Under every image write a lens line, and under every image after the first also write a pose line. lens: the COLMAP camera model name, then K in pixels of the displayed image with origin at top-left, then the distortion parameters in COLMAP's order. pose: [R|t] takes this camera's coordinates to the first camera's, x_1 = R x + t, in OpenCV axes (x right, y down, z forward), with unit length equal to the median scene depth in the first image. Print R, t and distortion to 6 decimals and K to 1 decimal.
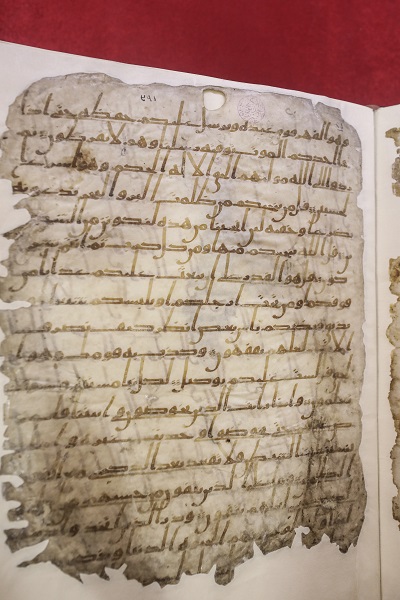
lens RADIAL K [[456.1, 0, 201.0], [0, 456.1, 301.4], [0, 0, 1]] dist [0.004863, 0.013336]
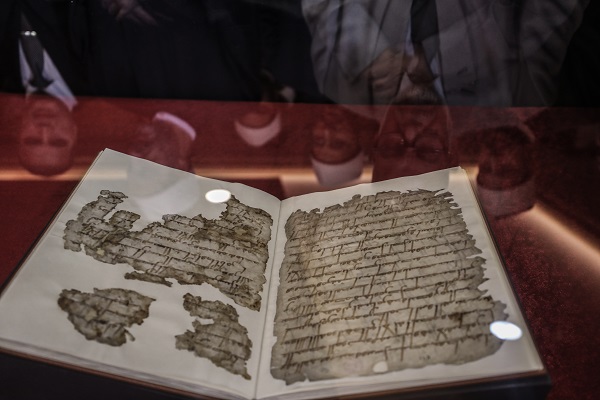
lens RADIAL K [[560.8, 0, 300.5], [0, 560.8, 199.1], [0, 0, 1]] dist [0.040828, 0.000000]
pose [[-0.999330, -0.034980, 0.010787, 0.293809], [0.026724, -0.495804, 0.868023, -1.815304], [-0.025015, 0.867730, 0.496406, -0.371188]]
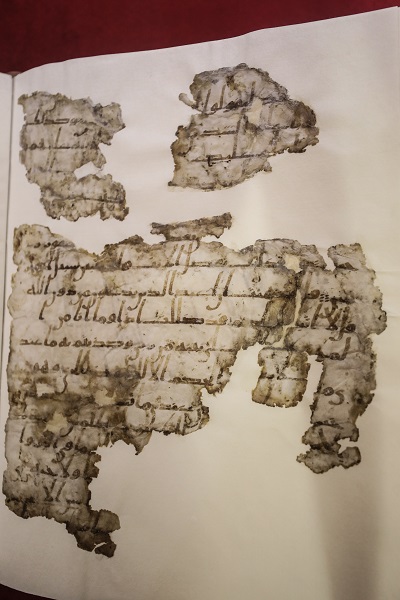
lens RADIAL K [[451.5, 0, 207.0], [0, 451.5, 286.9], [0, 0, 1]] dist [-0.004627, 0.008754]
pose [[0.999956, -0.004944, 0.007957, 0.921528], [0.004925, 0.999985, 0.002475, 0.036208], [-0.007970, -0.002436, 0.999965, 0.034988]]
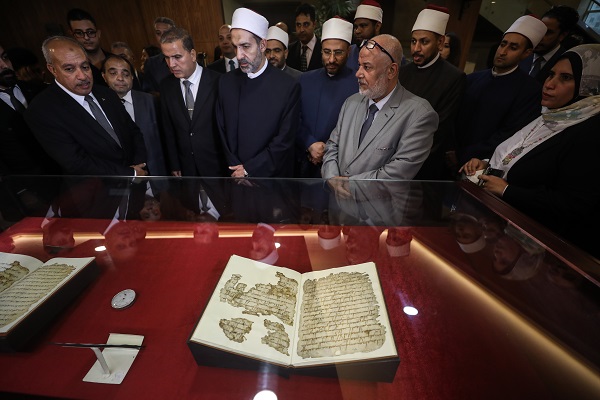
lens RADIAL K [[268.1, 0, 300.4], [0, 268.1, 204.0], [0, 0, 1]] dist [-0.045710, 0.010003]
pose [[-0.997740, -0.020879, 0.063873, 0.238488], [0.066990, -0.384027, 0.920888, -2.132339], [0.005302, 0.923086, 0.384558, -1.081872]]
